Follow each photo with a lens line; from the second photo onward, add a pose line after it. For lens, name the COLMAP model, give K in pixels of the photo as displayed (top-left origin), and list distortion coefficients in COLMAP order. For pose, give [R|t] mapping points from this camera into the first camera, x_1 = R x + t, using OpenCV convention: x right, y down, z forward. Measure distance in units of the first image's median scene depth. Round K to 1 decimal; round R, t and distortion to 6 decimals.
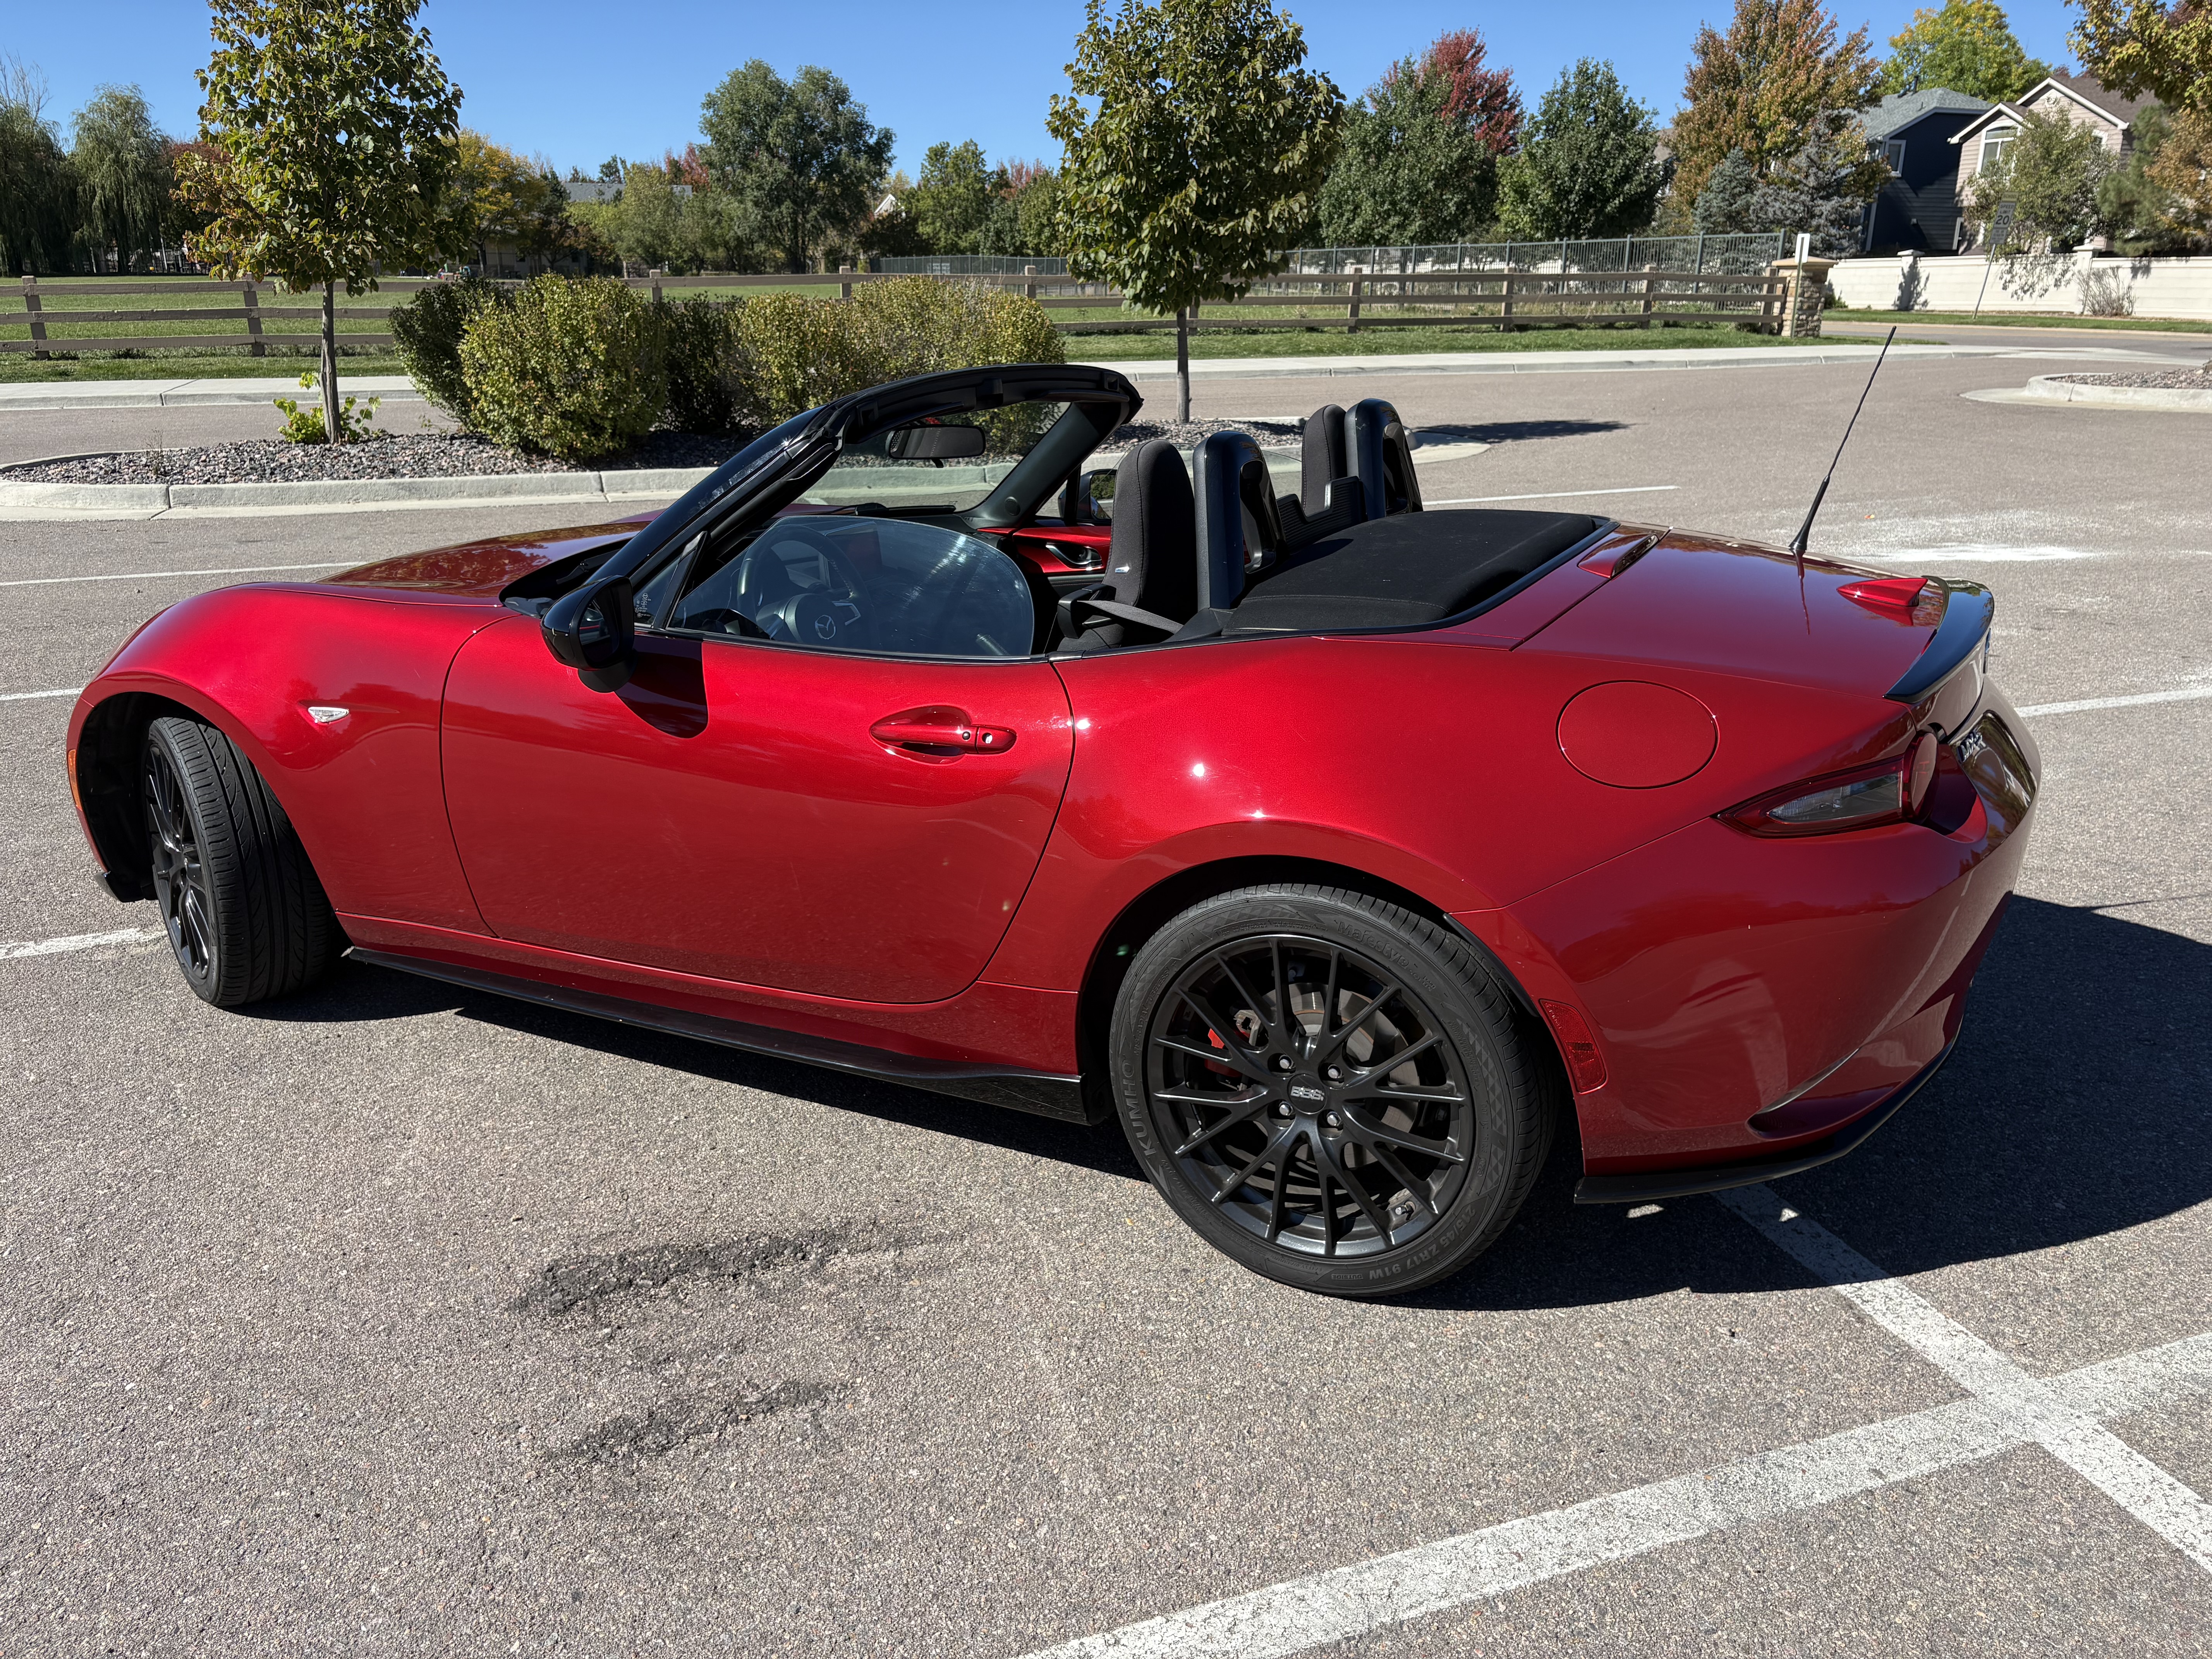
lens RADIAL K [[1674.1, 0, 1102.8], [0, 1674.1, 826.5], [0, 0, 1]] dist [0.025662, -0.023560]
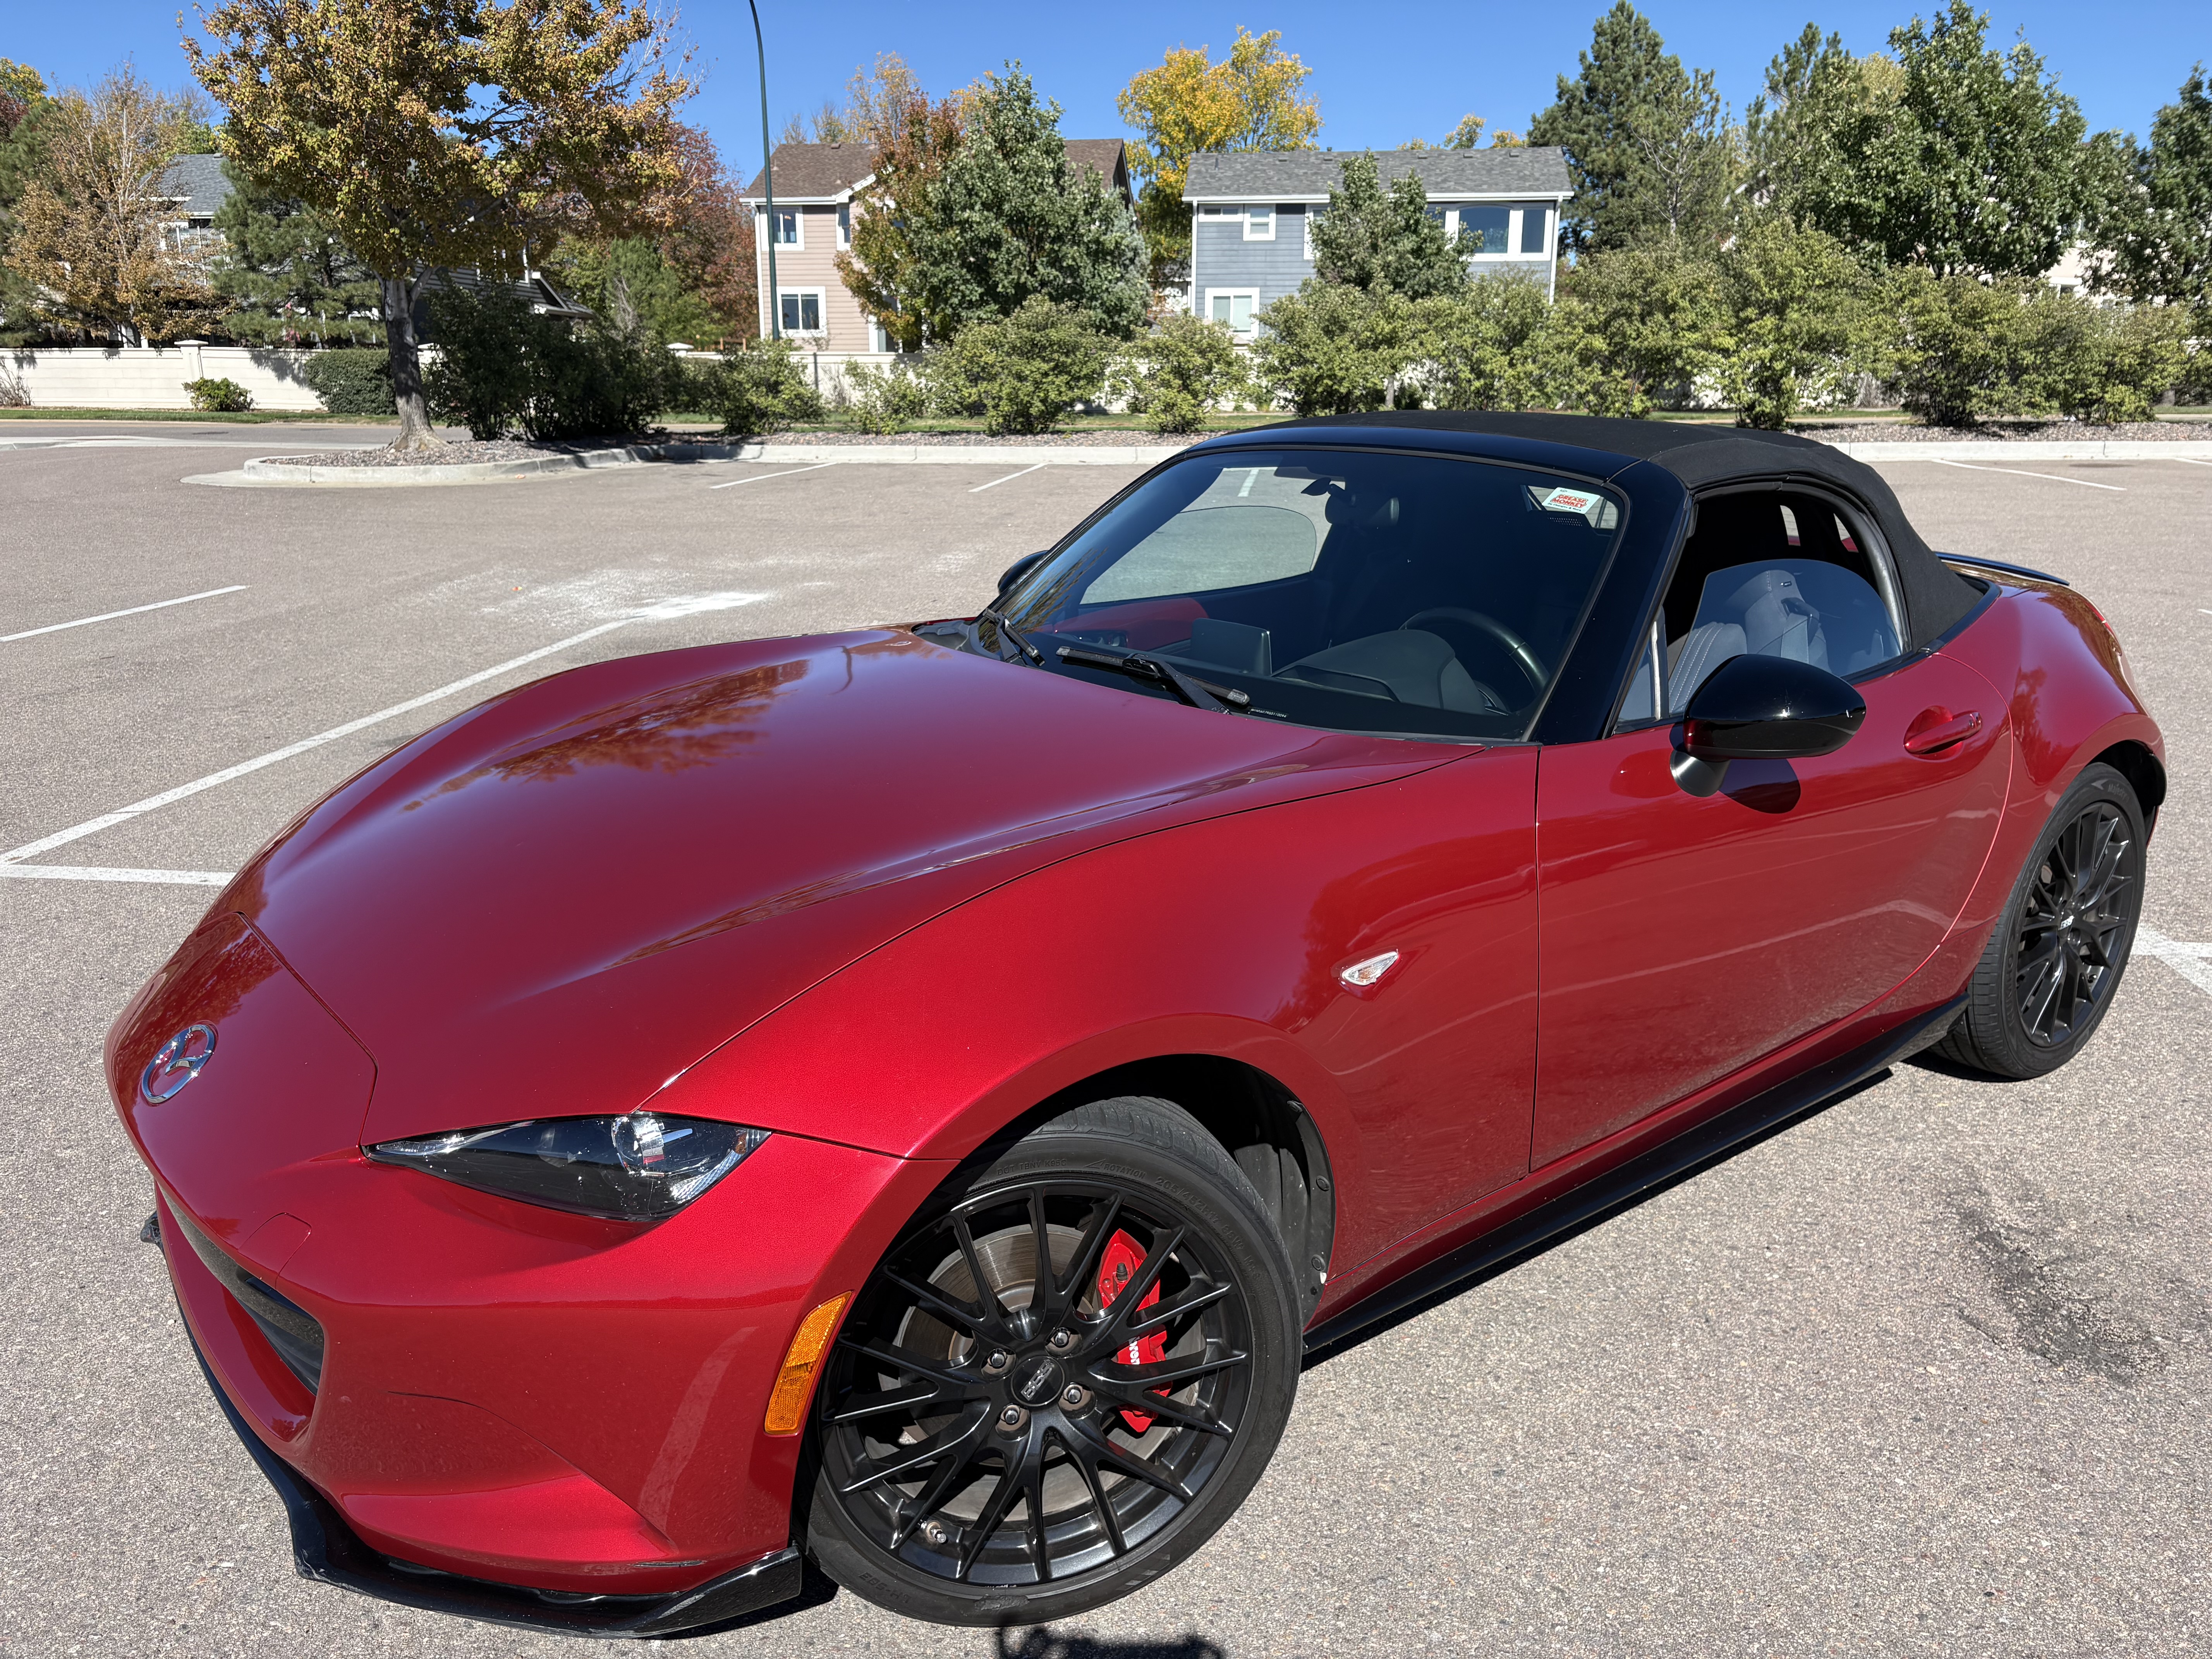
lens RADIAL K [[1674.1, 0, 1102.8], [0, 1674.1, 826.5], [0, 0, 1]] dist [0.025662, -0.023560]
pose [[0.414701, -0.231406, 0.880042, -0.116861], [0.275476, 0.953668, 0.120954, -0.024938], [-0.867258, 0.192271, 0.459234, 0.086204]]
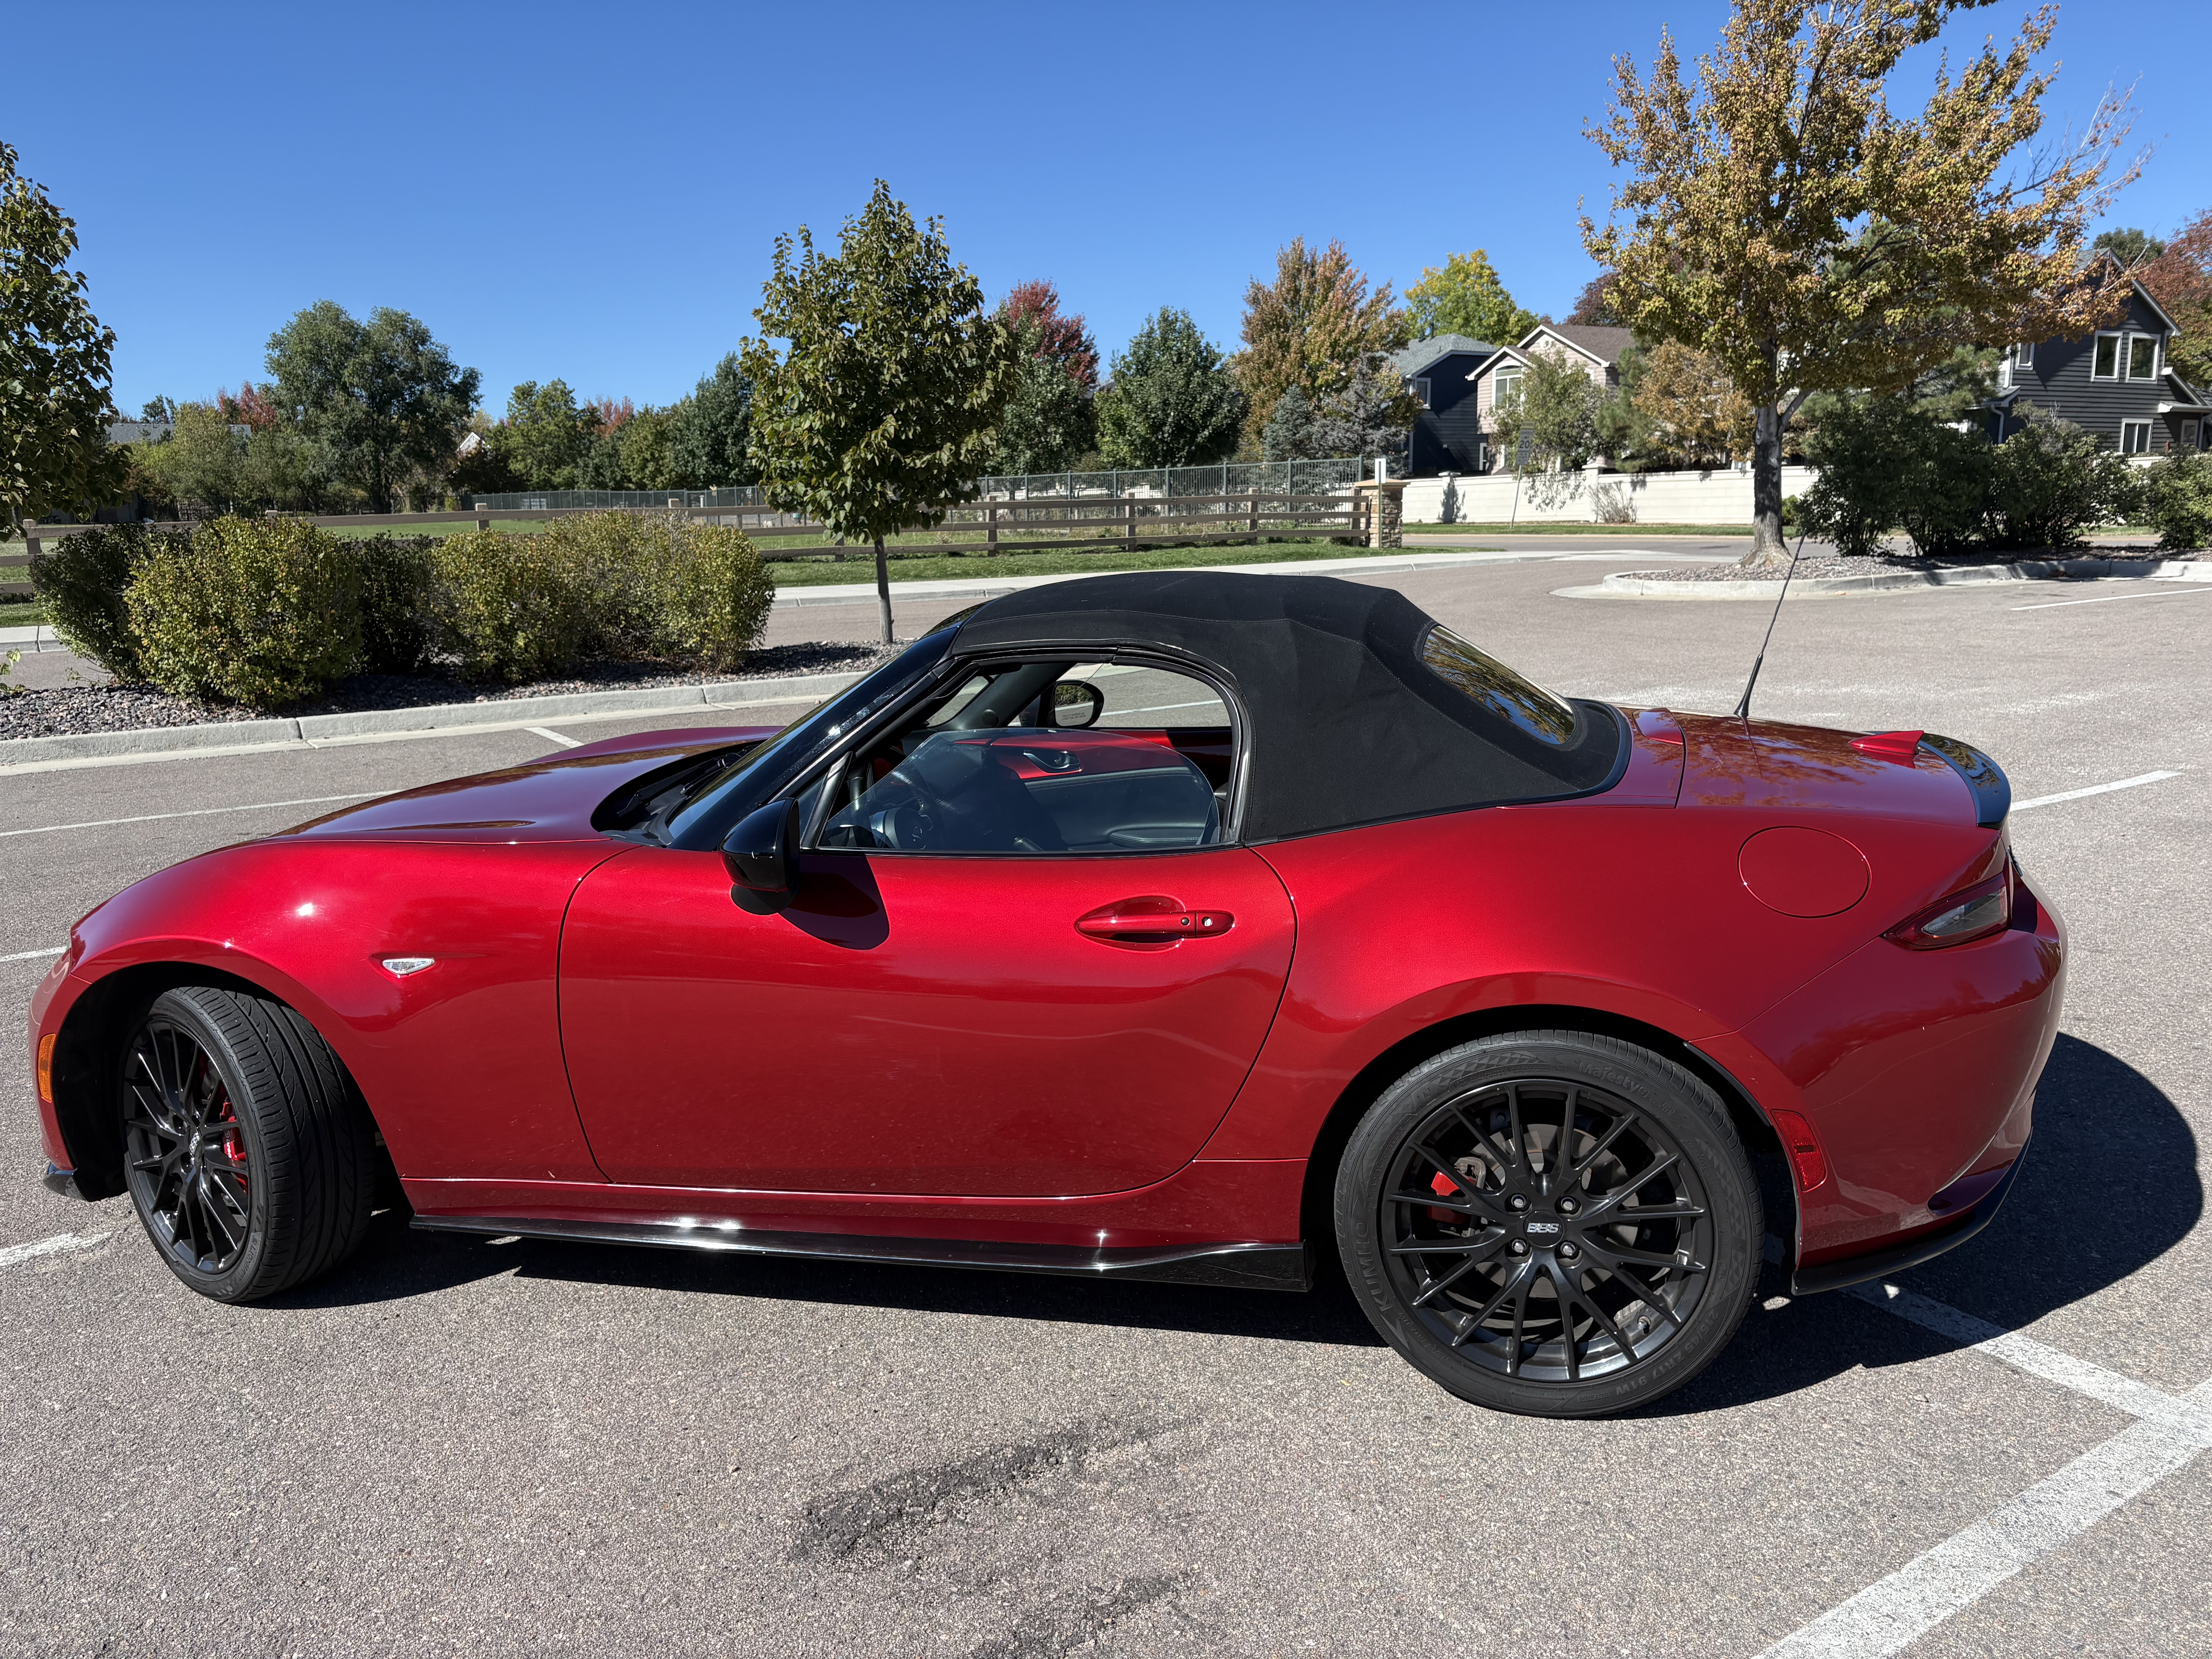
lens RADIAL K [[1662.8, 0, 1106.0], [0, 1662.8, 829.5], [0, 0, 1]] dist [0.040657, -0.037496]
pose [[0.971651, -0.066258, 0.226944, -0.031637], [0.093794, 0.989184, -0.112775, 0.000085], [-0.217017, 0.130864, 0.967356, -0.001248]]
